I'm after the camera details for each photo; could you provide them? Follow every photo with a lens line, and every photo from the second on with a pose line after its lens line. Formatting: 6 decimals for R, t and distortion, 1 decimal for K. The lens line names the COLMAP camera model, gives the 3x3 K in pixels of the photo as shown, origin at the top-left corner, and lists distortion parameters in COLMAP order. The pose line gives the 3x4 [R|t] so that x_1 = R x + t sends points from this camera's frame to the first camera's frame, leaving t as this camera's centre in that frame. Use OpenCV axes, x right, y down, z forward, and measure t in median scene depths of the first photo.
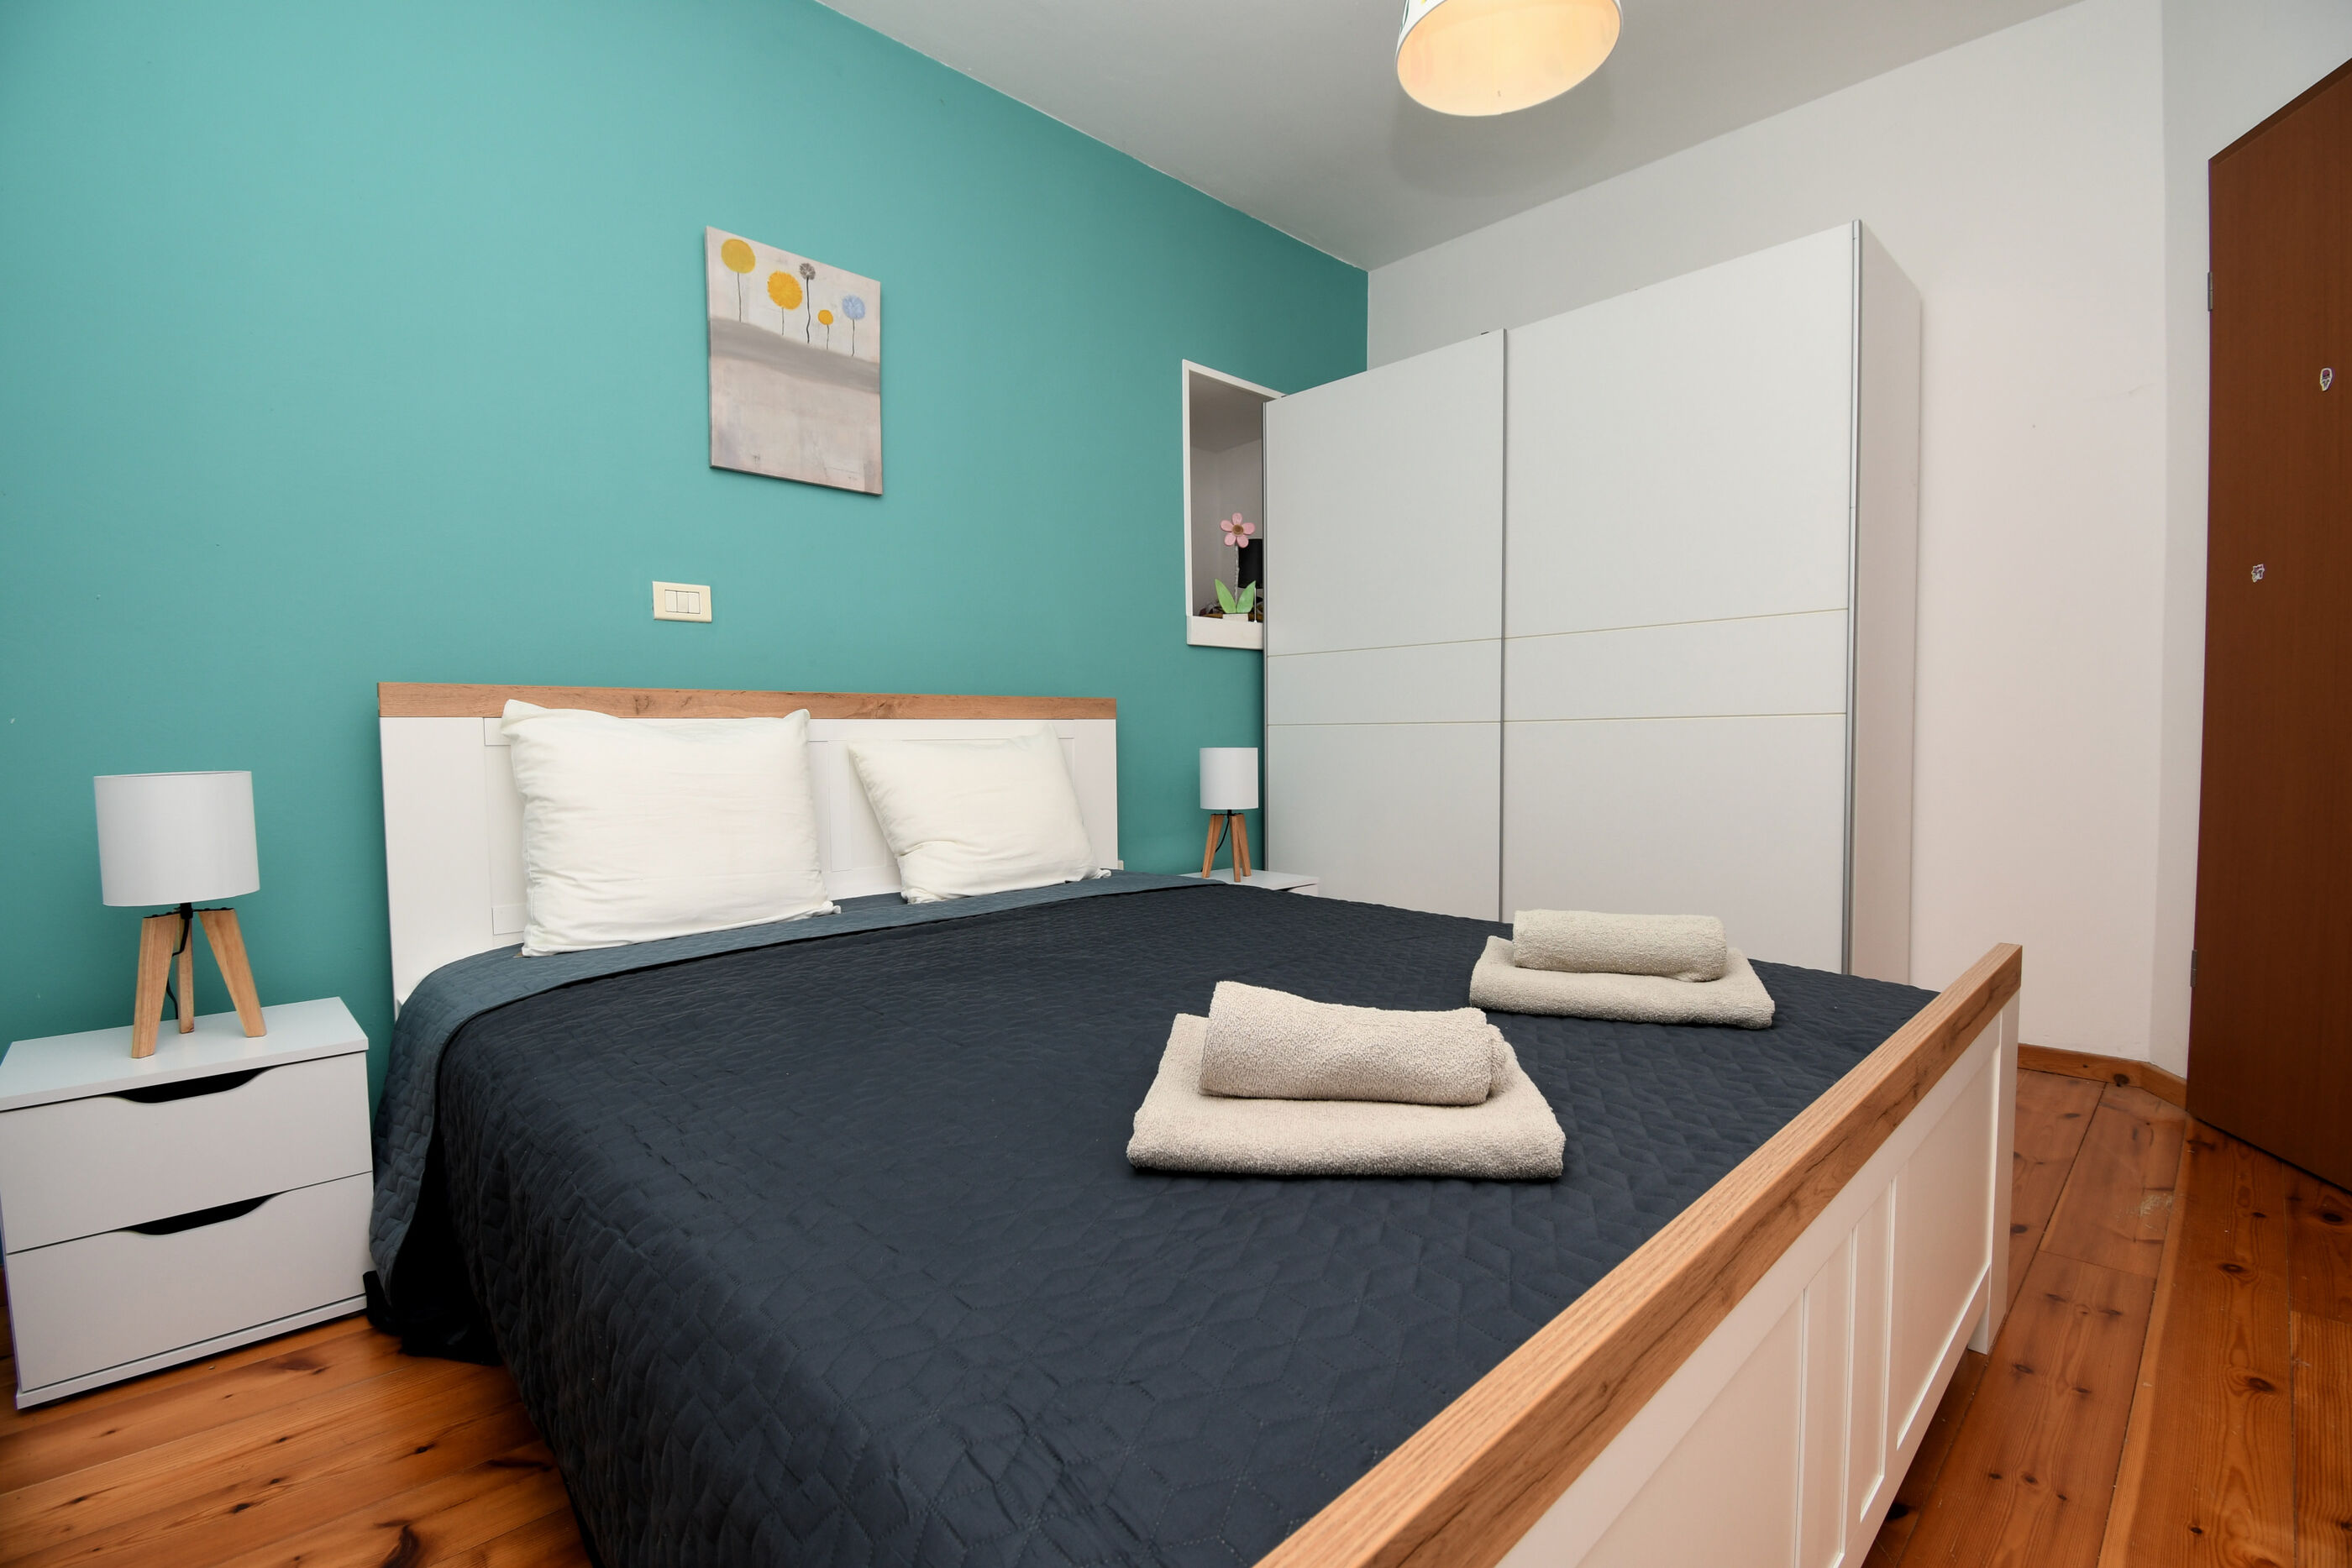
lens RADIAL K [[1030.7, 0, 1174.6], [0, 1030.7, 791.3], [0, 0, 1]] dist [0.019173, -0.025179]
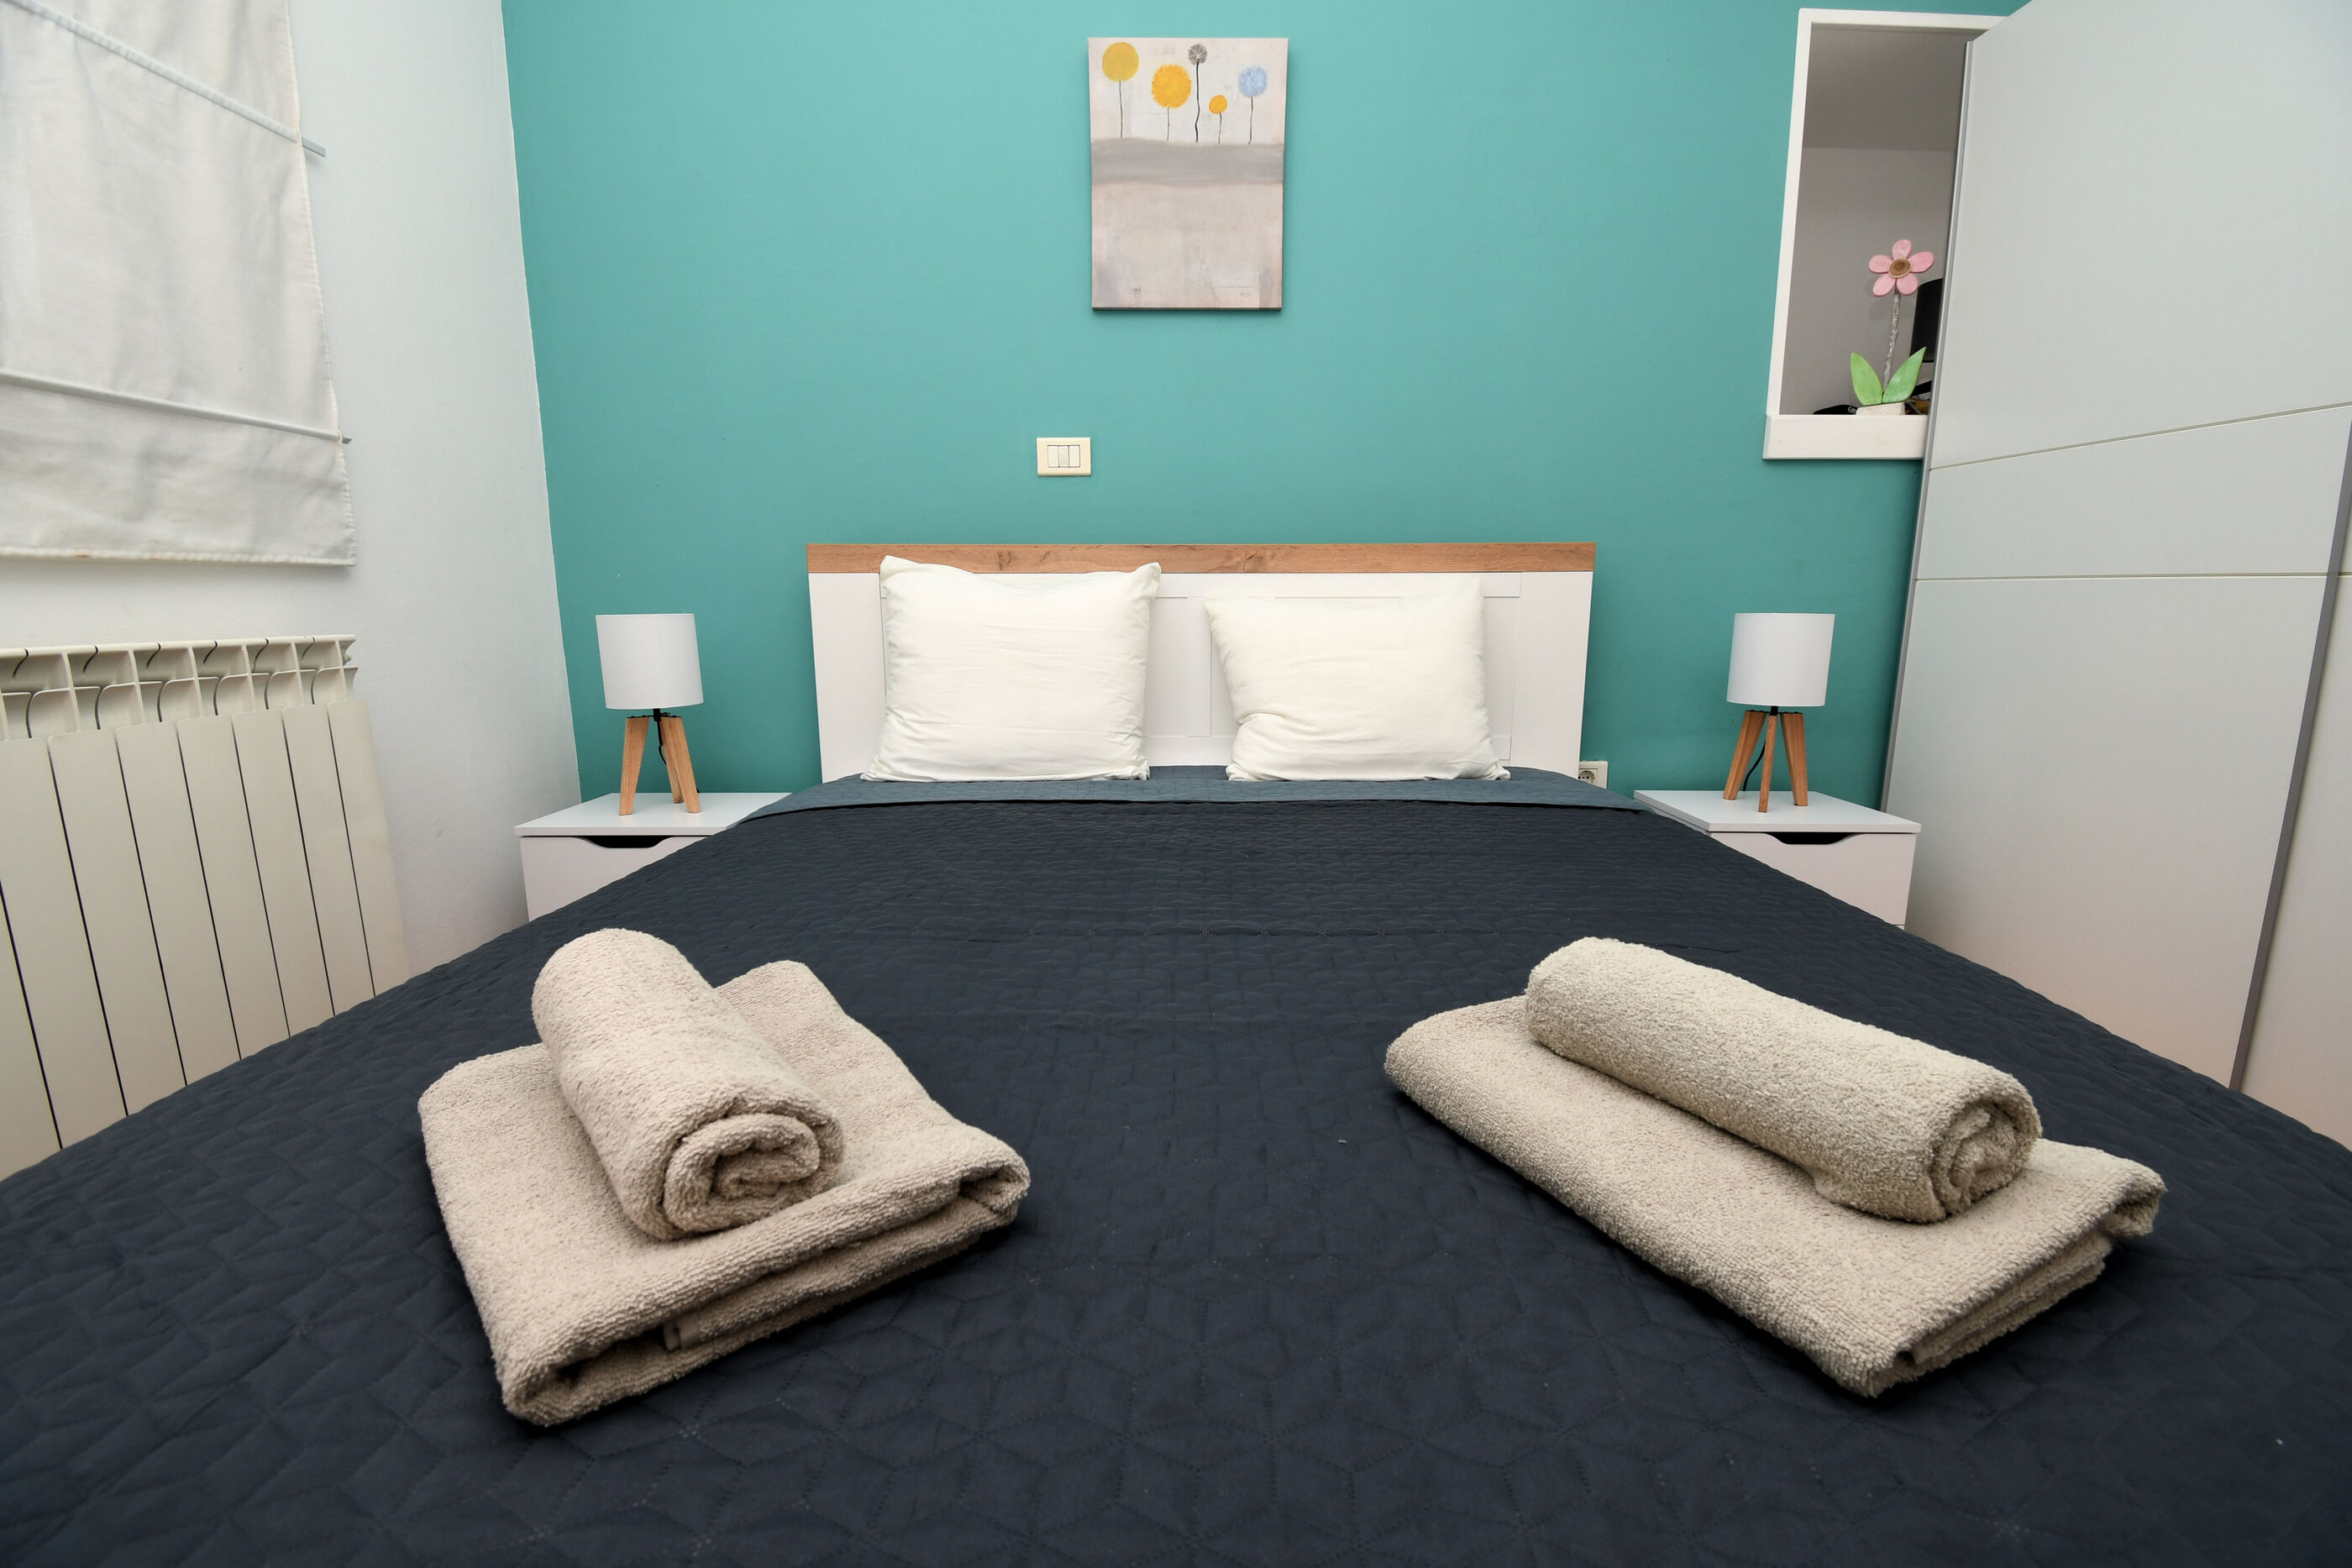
lens RADIAL K [[1027.7, 0, 1178.3], [0, 1027.7, 796.7], [0, 0, 1]] dist [0.024252, -0.029314]
pose [[0.718157, 0.138987, -0.681860, 0.320118], [-0.045386, 0.987120, 0.153407, -0.012813], [0.694399, -0.079224, 0.715216, 0.309579]]
